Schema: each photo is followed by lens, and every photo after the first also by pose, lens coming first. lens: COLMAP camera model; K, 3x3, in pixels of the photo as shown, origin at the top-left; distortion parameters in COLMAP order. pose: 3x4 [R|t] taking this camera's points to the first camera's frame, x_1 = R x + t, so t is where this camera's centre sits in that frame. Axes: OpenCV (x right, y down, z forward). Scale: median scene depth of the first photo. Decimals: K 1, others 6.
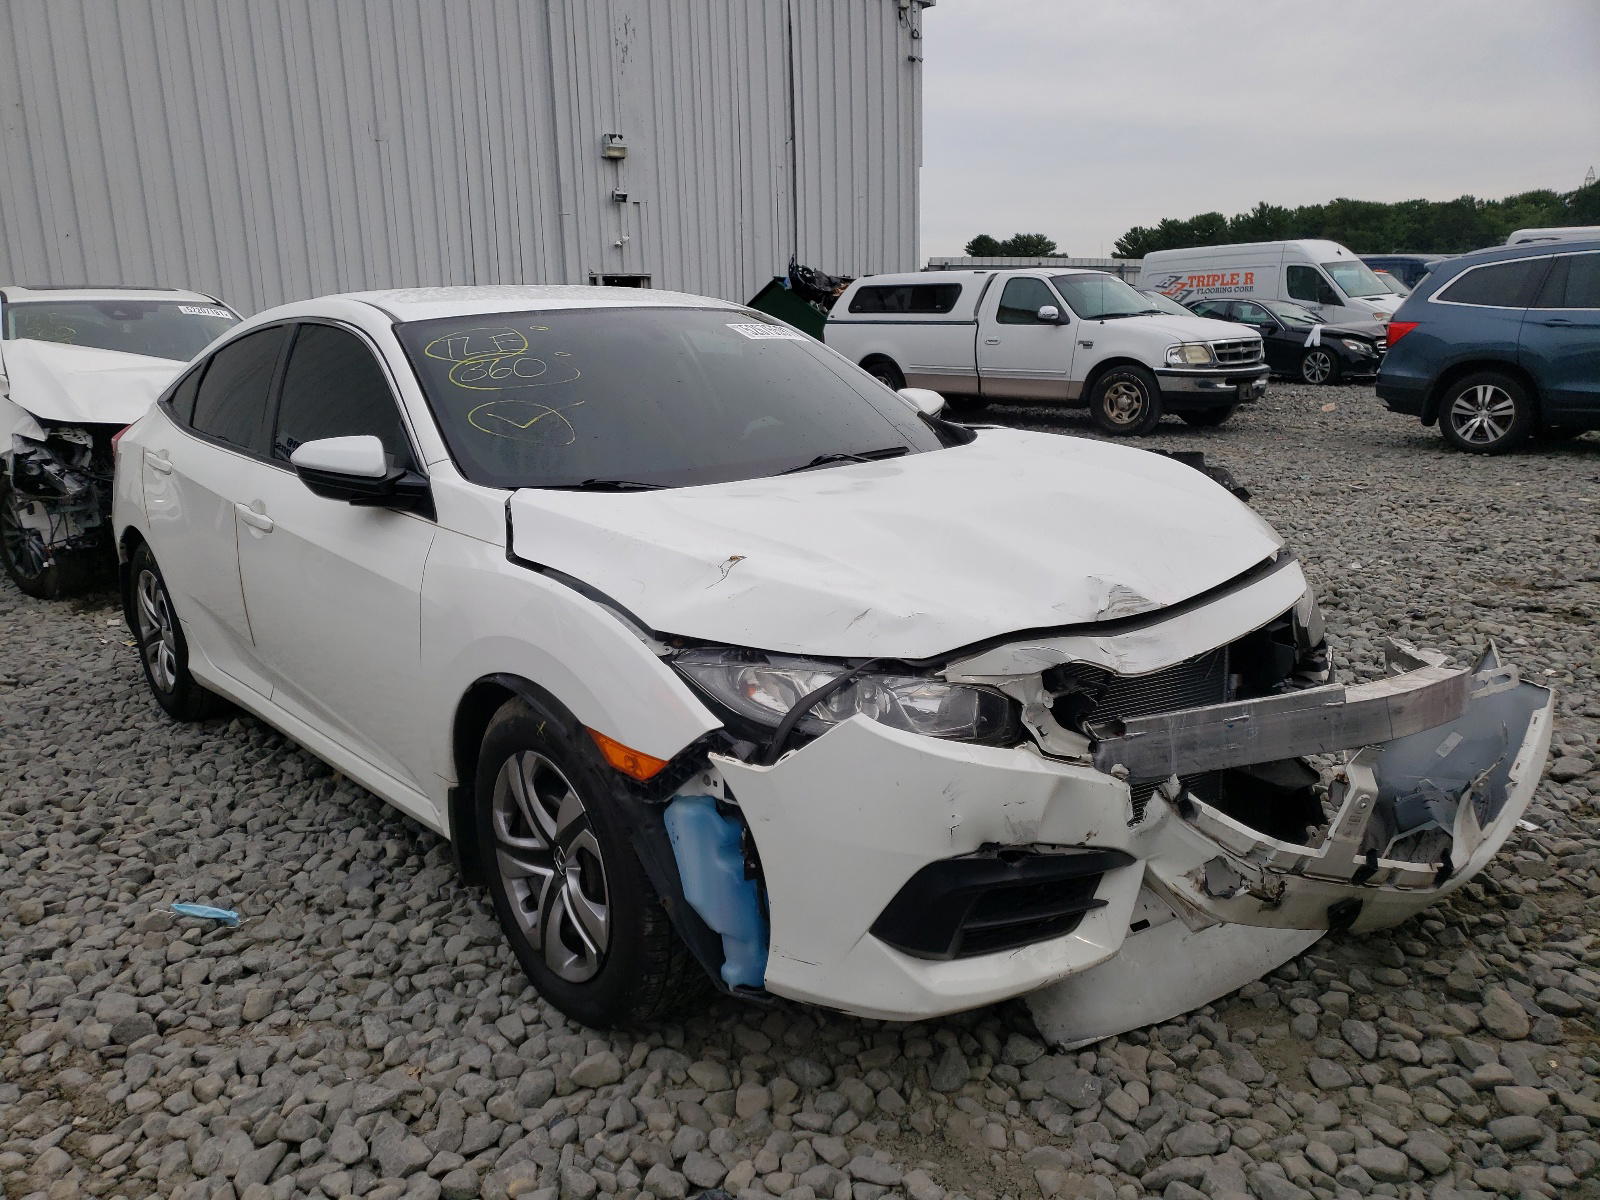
lens RADIAL K [[1412.2, 0, 846.2], [0, 1412.2, 600.2], [0, 0, 1]] dist [0.037377, -0.017152]
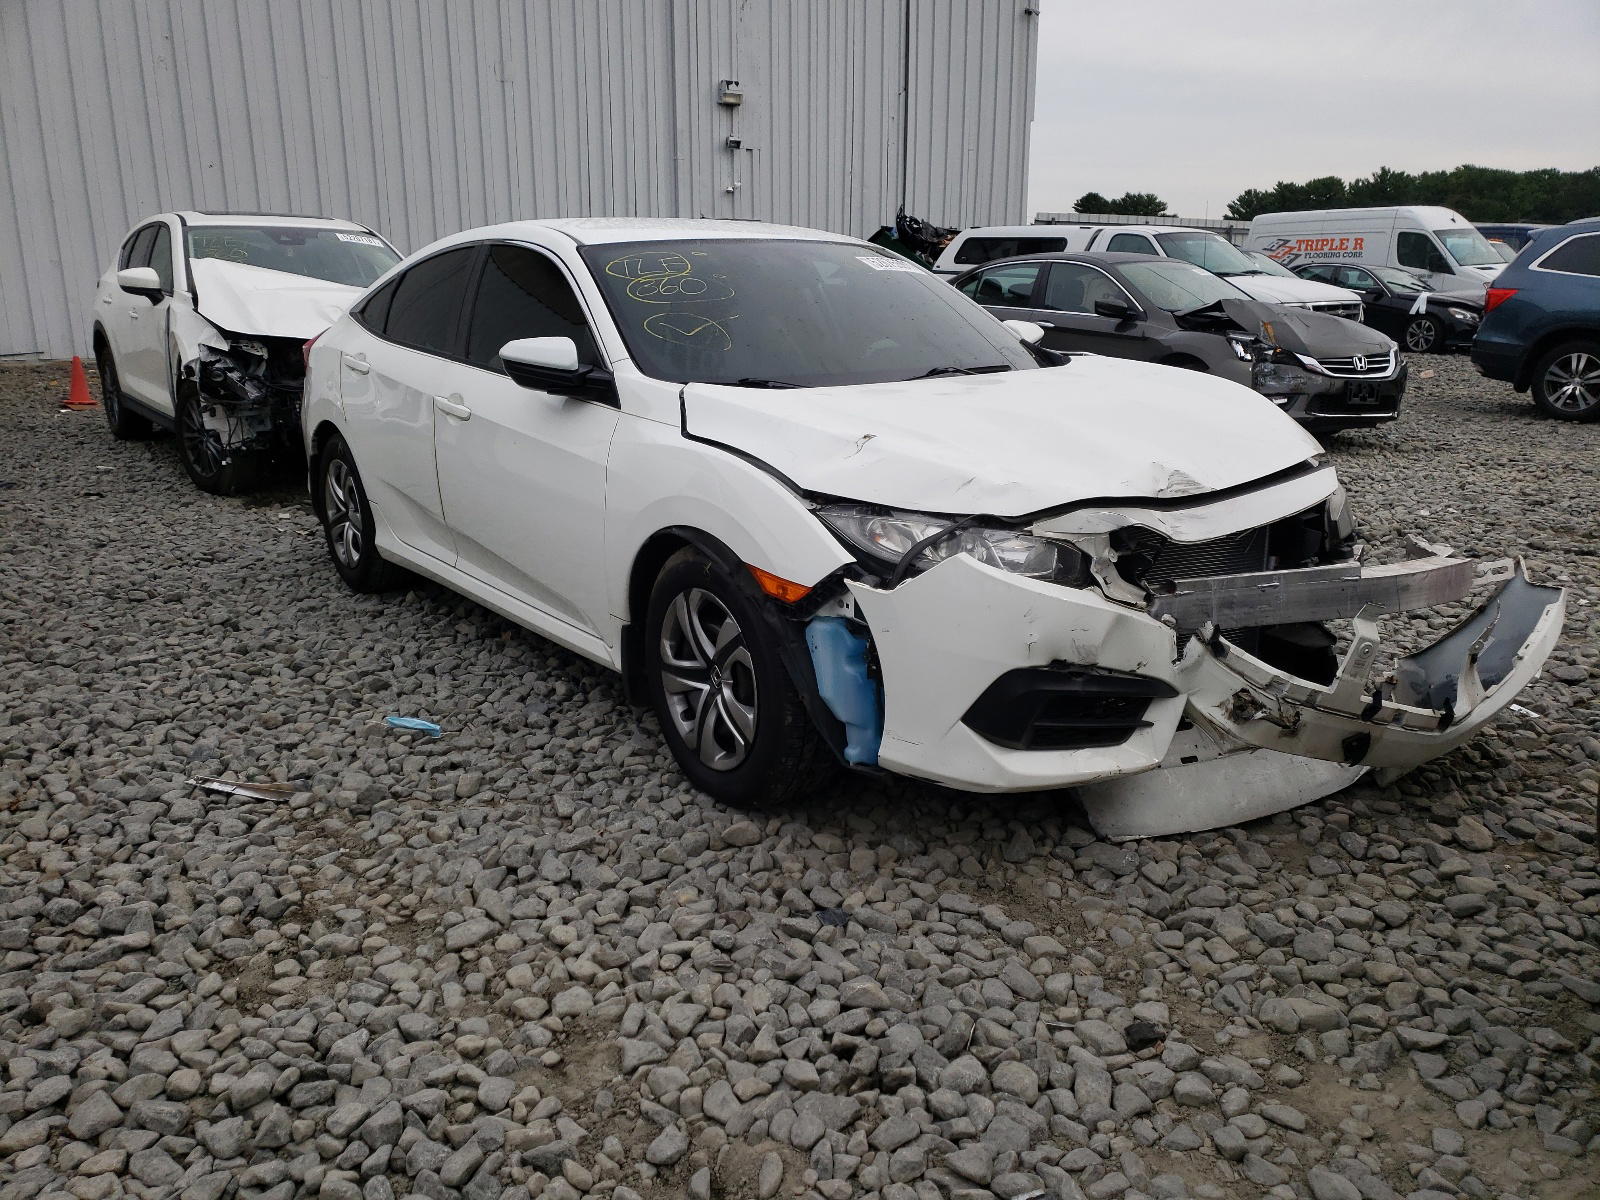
lens RADIAL K [[1412.2, 0, 846.2], [0, 1412.2, 600.2], [0, 0, 1]] dist [0.037377, -0.017152]
pose [[0.996978, 0.048455, -0.060725, -0.012749], [-0.046535, 0.998383, 0.032643, 0.065336], [0.062209, -0.029718, 0.997621, -0.222785]]
